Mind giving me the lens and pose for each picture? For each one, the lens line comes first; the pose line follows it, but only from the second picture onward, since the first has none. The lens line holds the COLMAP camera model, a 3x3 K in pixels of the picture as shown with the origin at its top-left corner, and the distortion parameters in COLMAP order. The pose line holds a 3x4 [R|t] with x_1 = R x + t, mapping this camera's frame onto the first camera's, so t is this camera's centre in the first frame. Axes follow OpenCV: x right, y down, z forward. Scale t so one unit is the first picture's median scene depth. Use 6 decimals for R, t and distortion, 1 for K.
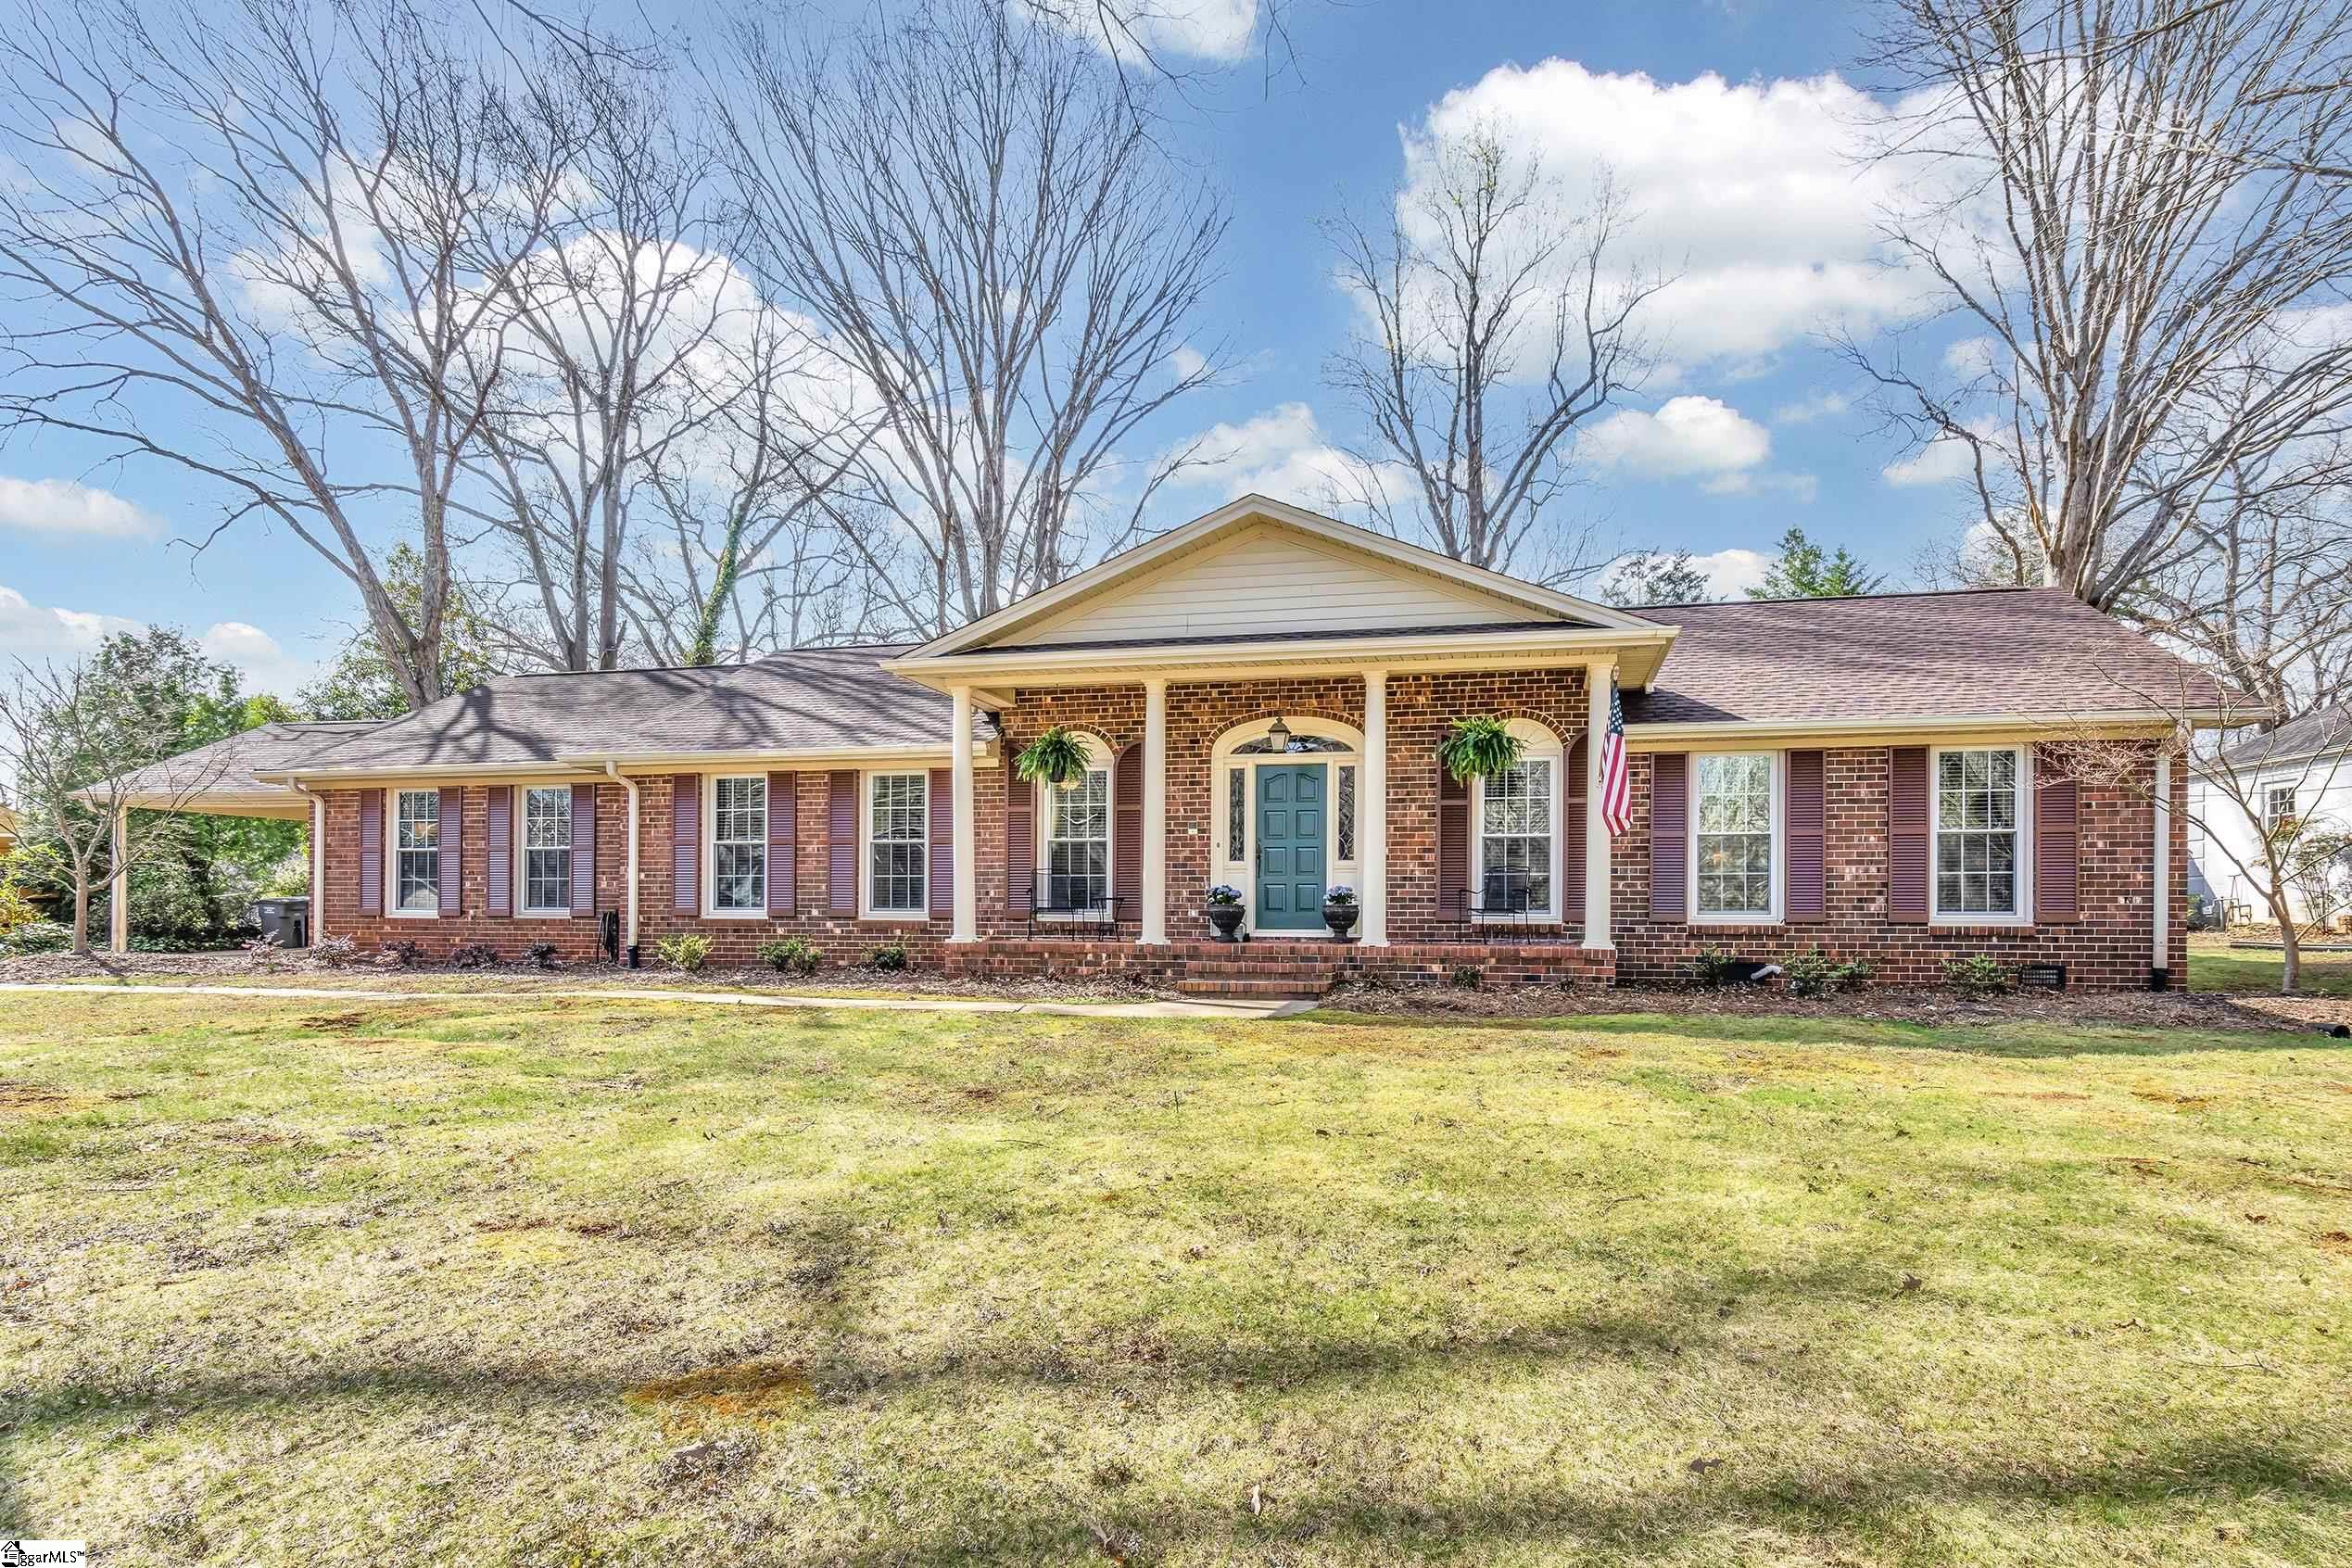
lens RADIAL K [[1238.5, 0, 1233.1], [0, 1238.5, 902.7], [0, 0, 1]] dist [0.000565, 0.000243]
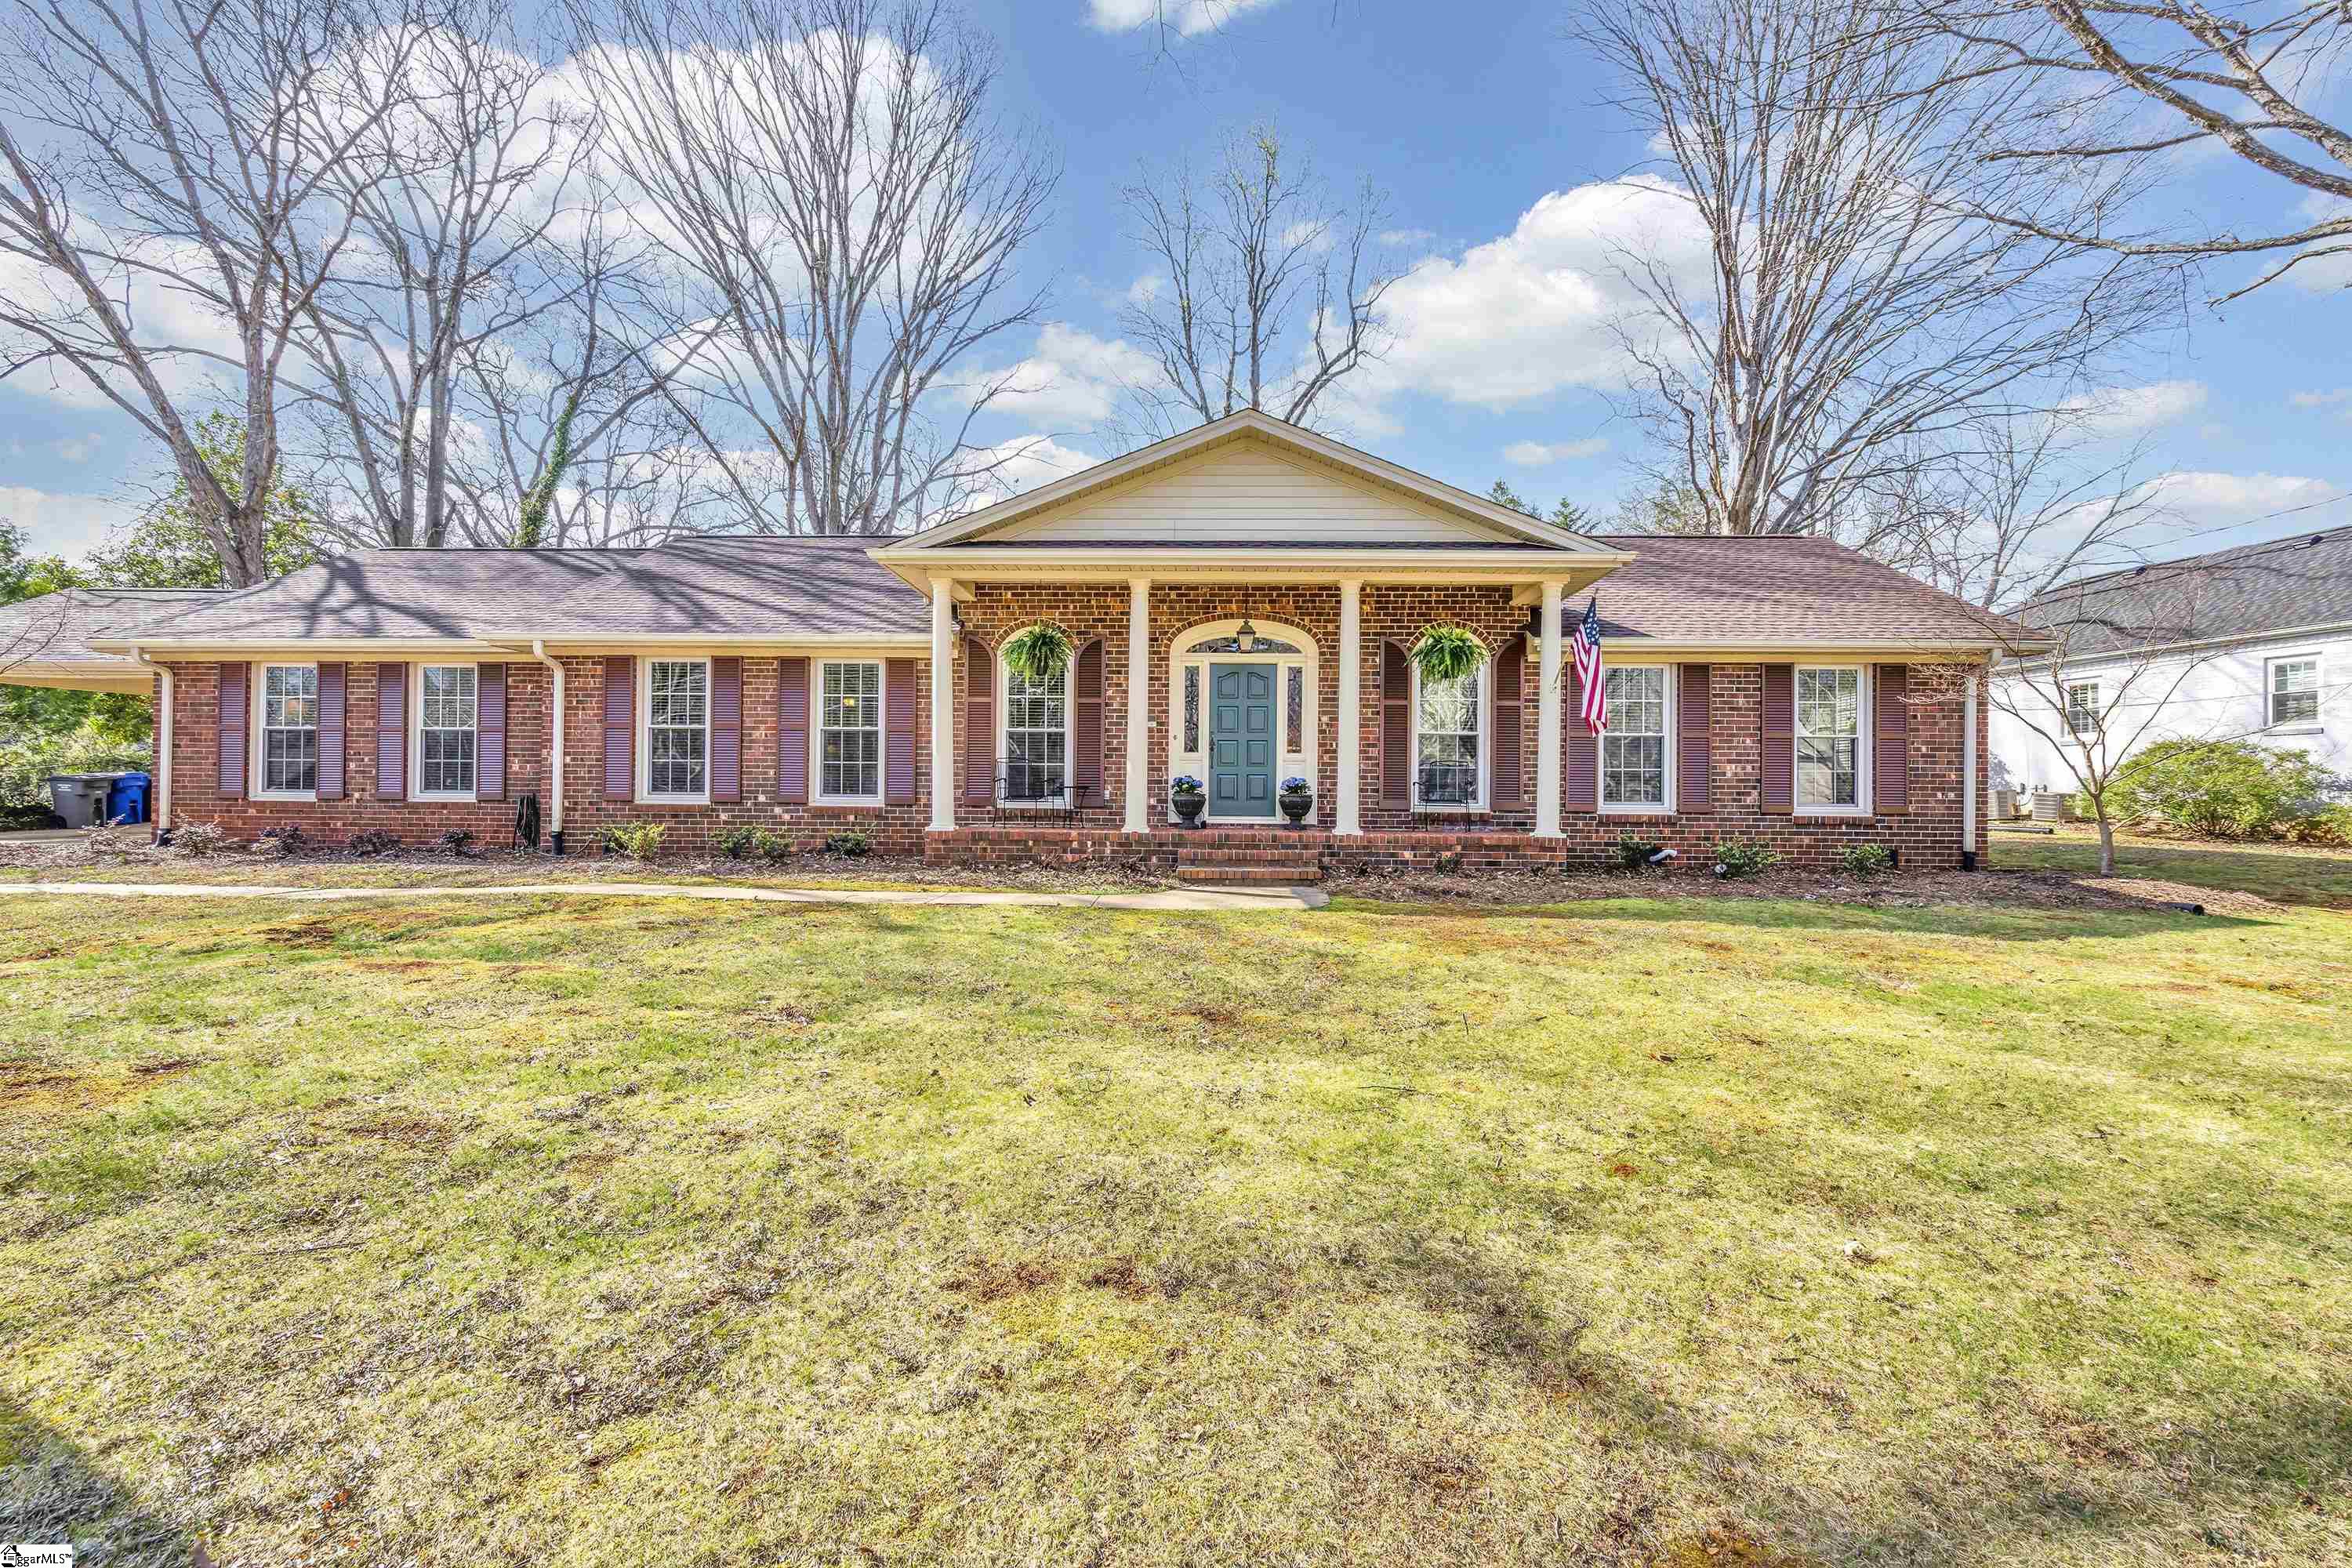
lens RADIAL K [[1045.7, 0, 1172.8], [0, 1045.7, 775.3], [0, 0, 1]] dist [-0.001733, 0.000411]
pose [[0.981765, 0.007524, 0.189949, -0.184442], [-0.006997, 0.999970, -0.003444, -0.010803], [-0.189969, 0.002052, 0.981788, 0.116096]]
